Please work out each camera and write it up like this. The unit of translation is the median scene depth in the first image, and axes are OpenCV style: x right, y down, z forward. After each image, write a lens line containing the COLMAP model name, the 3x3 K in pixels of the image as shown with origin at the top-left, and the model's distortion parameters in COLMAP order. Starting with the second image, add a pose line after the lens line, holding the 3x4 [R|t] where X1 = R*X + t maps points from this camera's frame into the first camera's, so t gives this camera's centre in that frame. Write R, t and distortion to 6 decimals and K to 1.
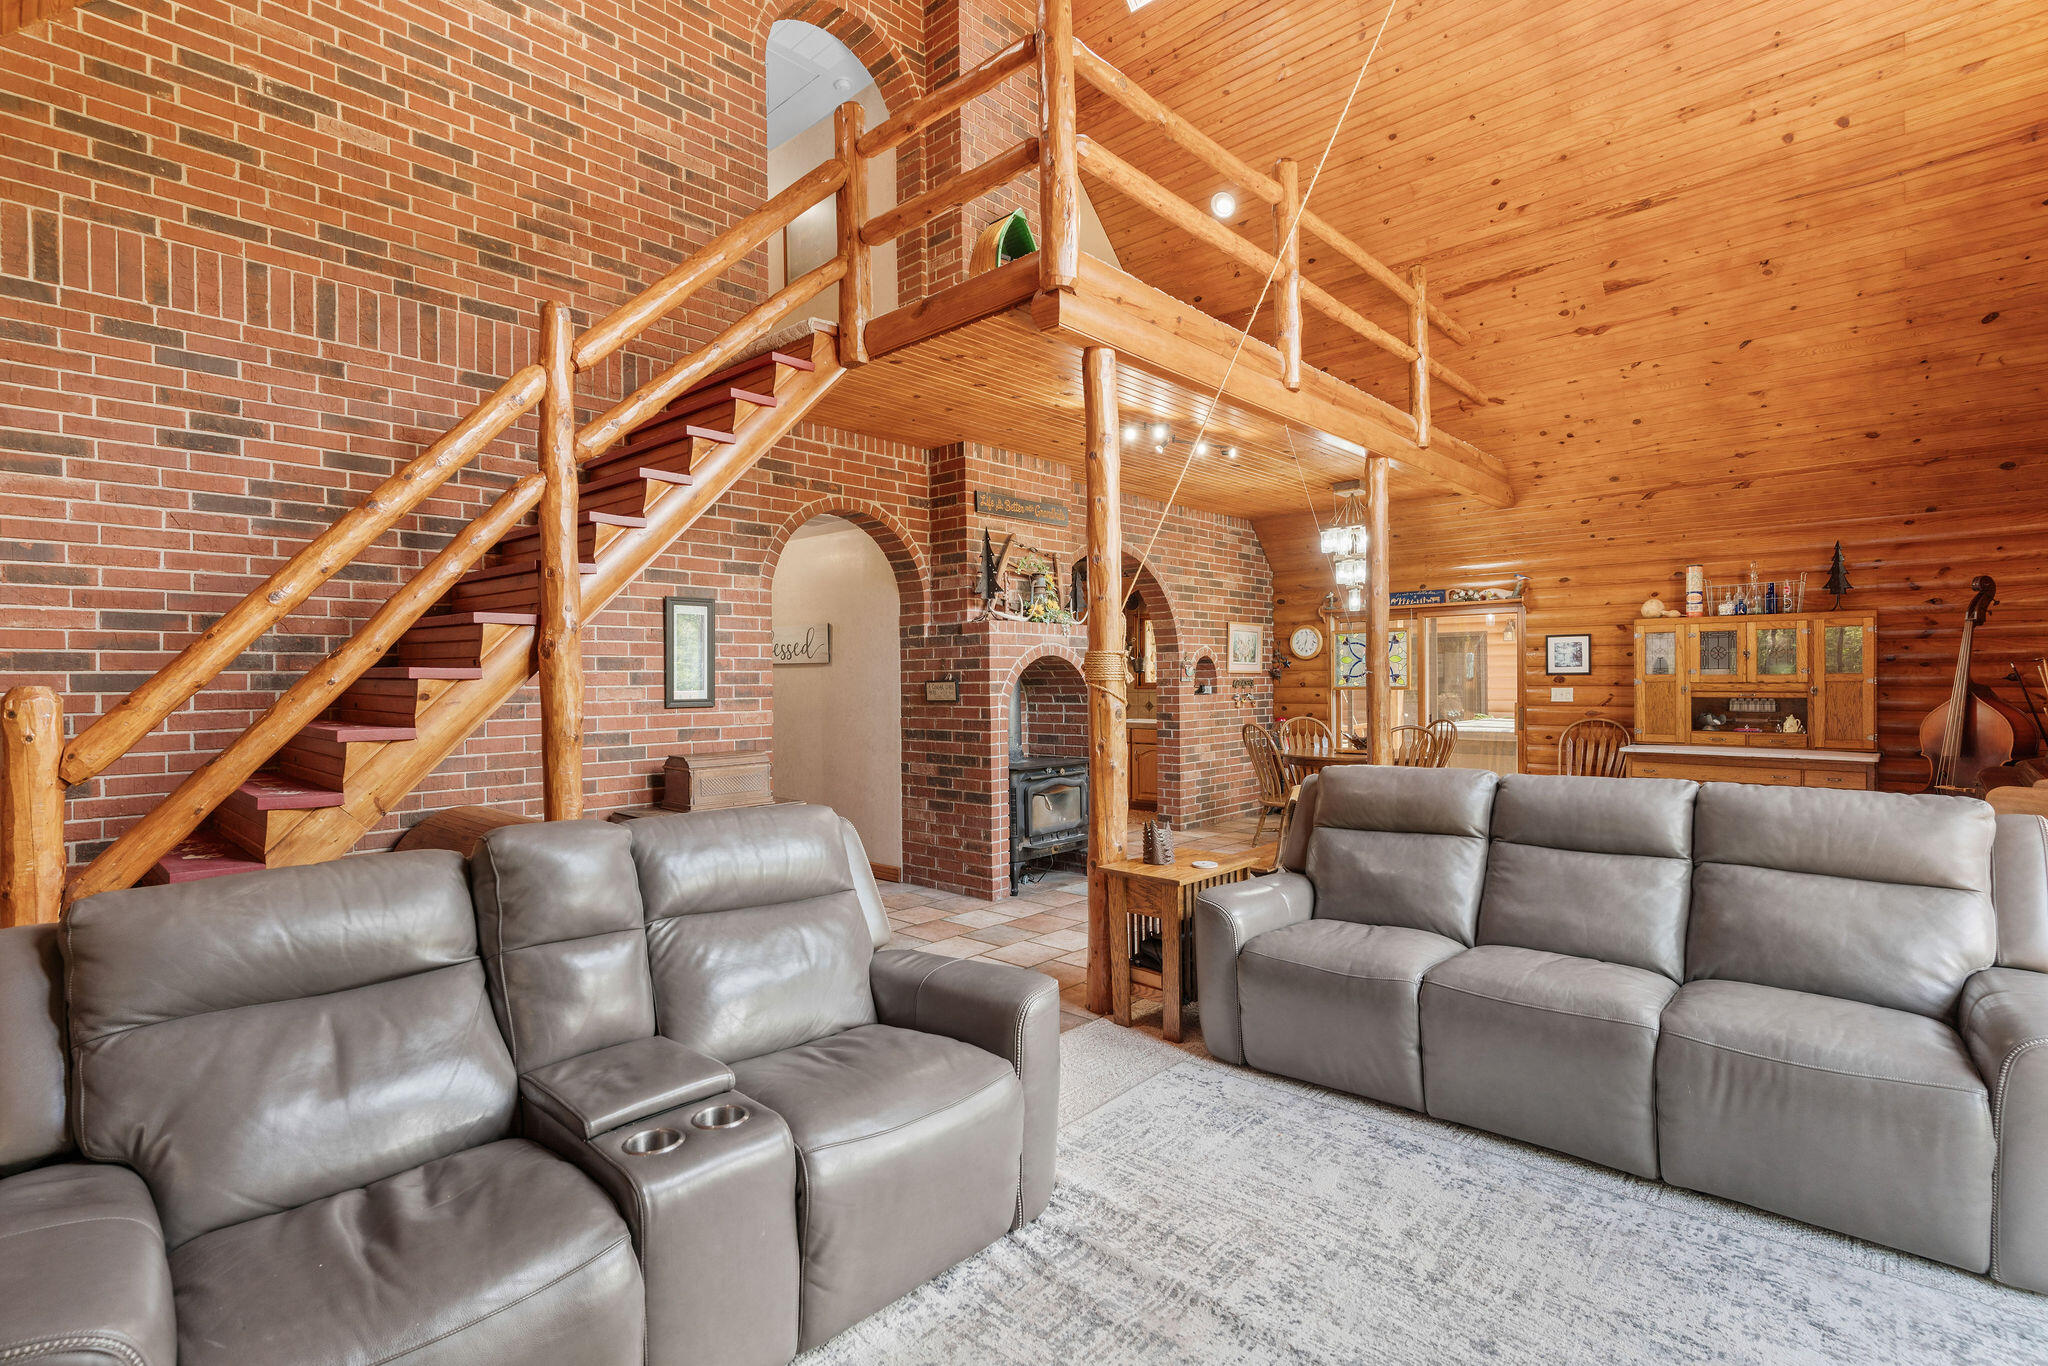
lens RADIAL K [[963.5, 0, 1011.0], [0, 963.5, 685.2], [0, 0, 1]] dist [0.001427, -0.000914]
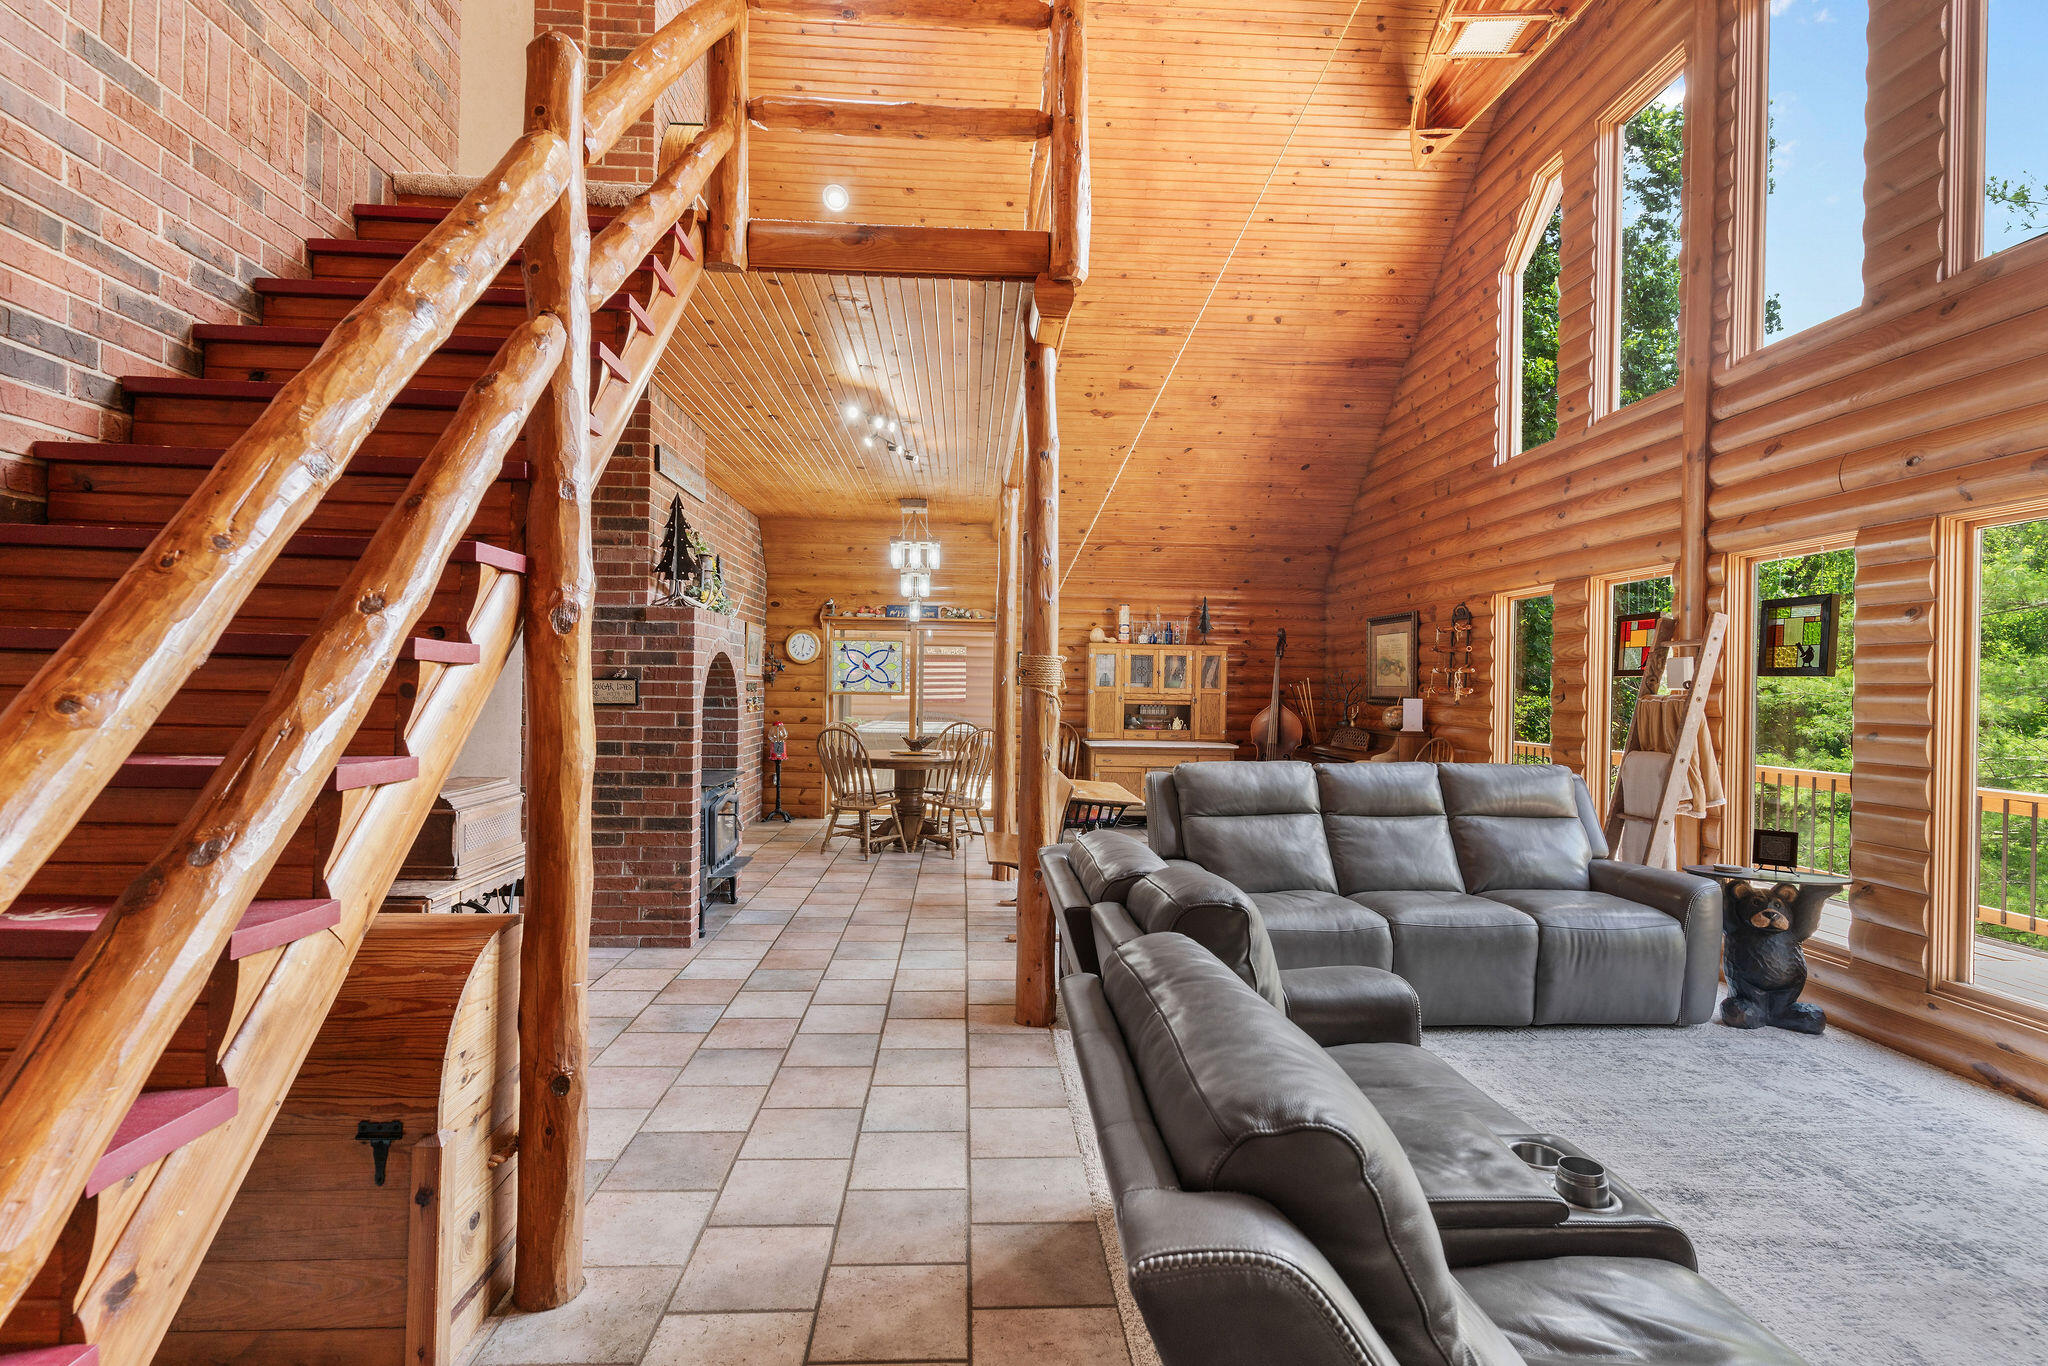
lens RADIAL K [[963.5, 0, 1014.7], [0, 963.5, 682.3], [0, 0, 1]] dist [0.001427, -0.000914]
pose [[0.689938, 0.021710, 0.723542, -0.405051], [-0.017411, 0.999759, -0.013395, 0.003487], [-0.723659, -0.003356, 0.690150, 0.220081]]
